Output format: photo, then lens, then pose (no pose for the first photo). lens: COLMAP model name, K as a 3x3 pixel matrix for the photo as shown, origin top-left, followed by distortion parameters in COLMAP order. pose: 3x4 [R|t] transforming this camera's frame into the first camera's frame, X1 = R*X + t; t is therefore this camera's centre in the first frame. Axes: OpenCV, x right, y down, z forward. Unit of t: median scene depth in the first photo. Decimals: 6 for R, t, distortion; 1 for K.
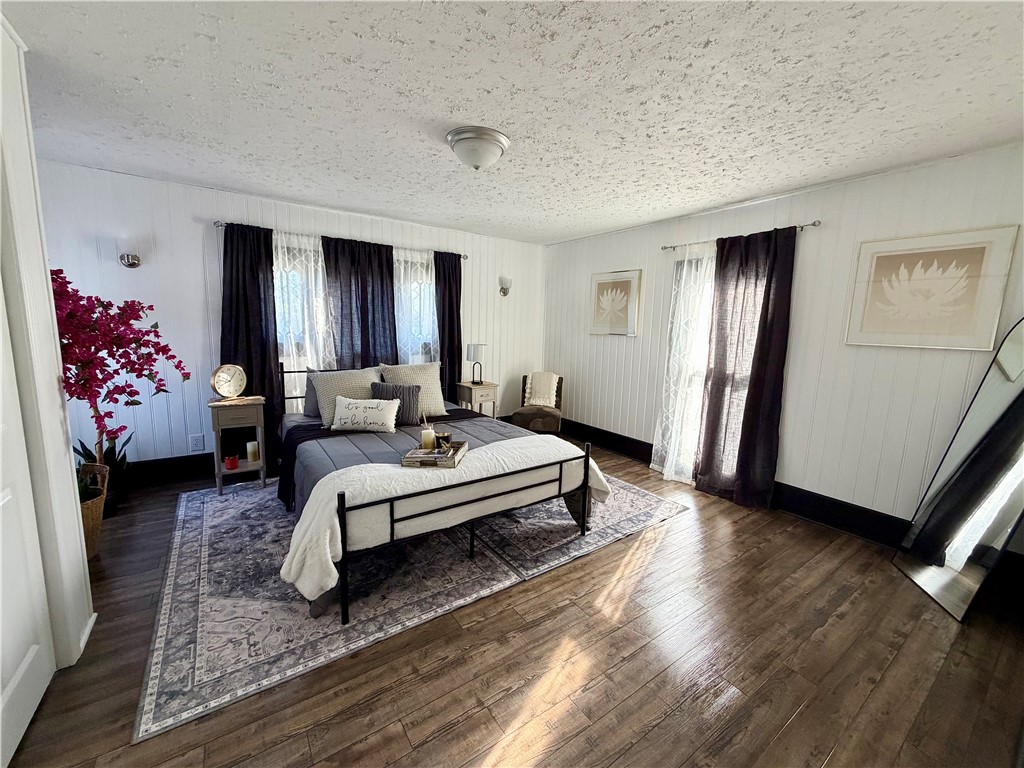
lens RADIAL K [[410.4, 0, 509.4], [0, 410.4, 384.8], [0, 0, 1]] dist [-0.001022, 0.000382]
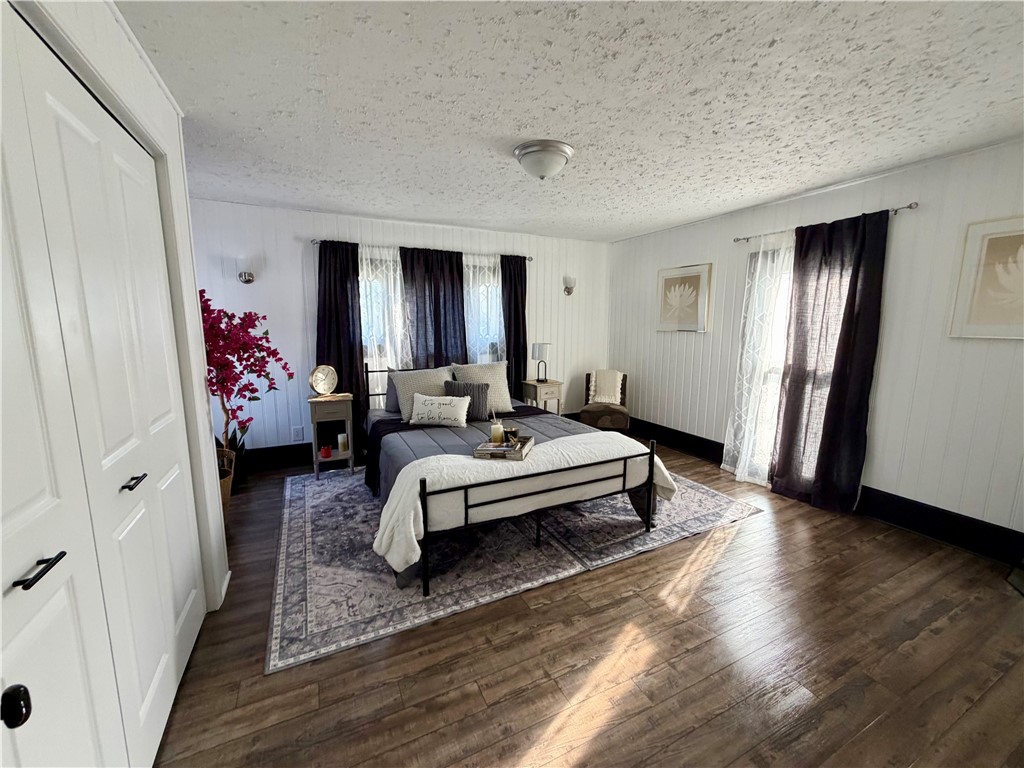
lens RADIAL K [[410.4, 0, 508.8], [0, 410.4, 384.8], [0, 0, 1]] dist [-0.001022, 0.000382]
pose [[0.987715, -0.001544, -0.156261, -0.000499], [0.002339, 0.999985, 0.004903, -0.000093], [0.156251, -0.005208, 0.987704, -0.056628]]
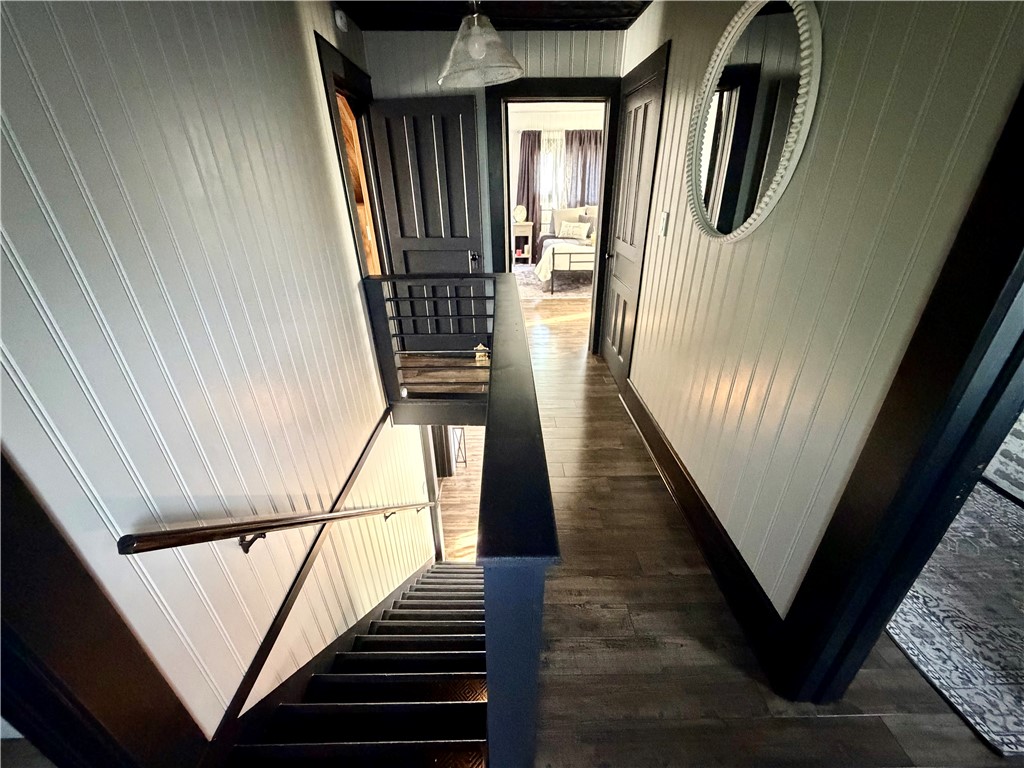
lens RADIAL K [[410.4, 0, 507.3], [0, 410.4, 392.0], [0, 0, 1]] dist [-0.001022, 0.000382]
pose [[0.826367, 0.219142, -0.518743, 0.840351], [-0.033946, 0.938885, 0.342553, 0.184321], [0.562108, -0.265466, 0.783303, -1.389282]]
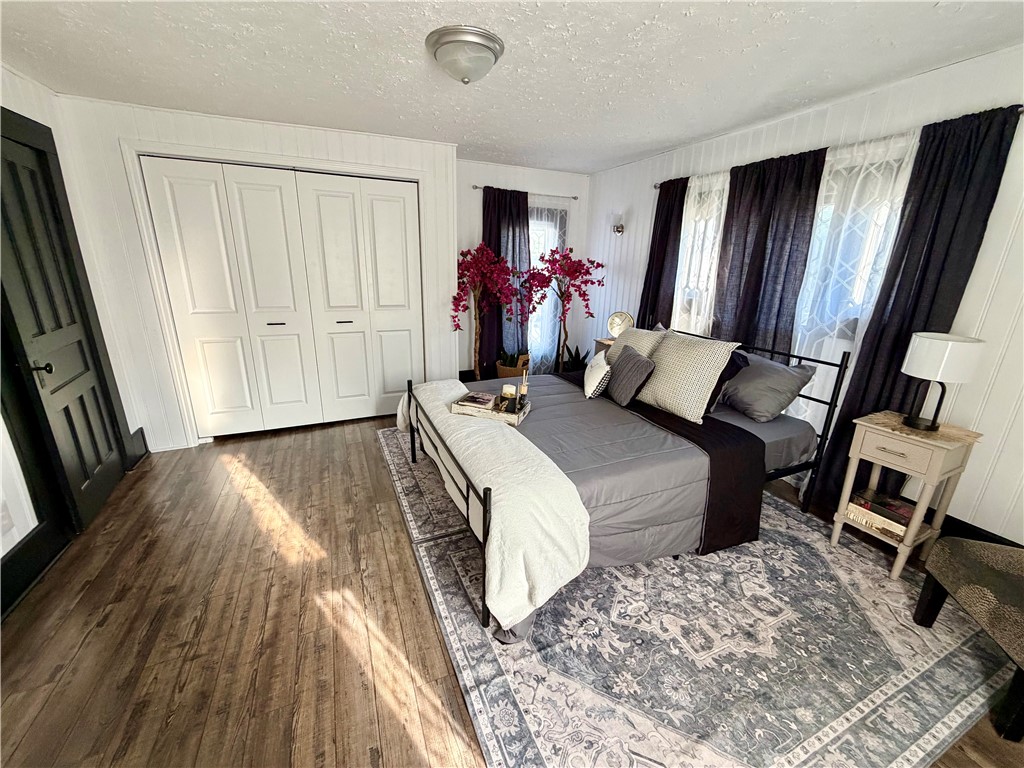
lens RADIAL K [[410.4, 0, 508.0], [0, 410.4, 380.5], [0, 0, 1]] dist [-0.001022, 0.000382]
pose [[-0.197715, 0.249637, -0.947940, 0.783509], [-0.164682, 0.944827, 0.283166, -0.193308], [0.966327, 0.212095, -0.145696, 1.224972]]
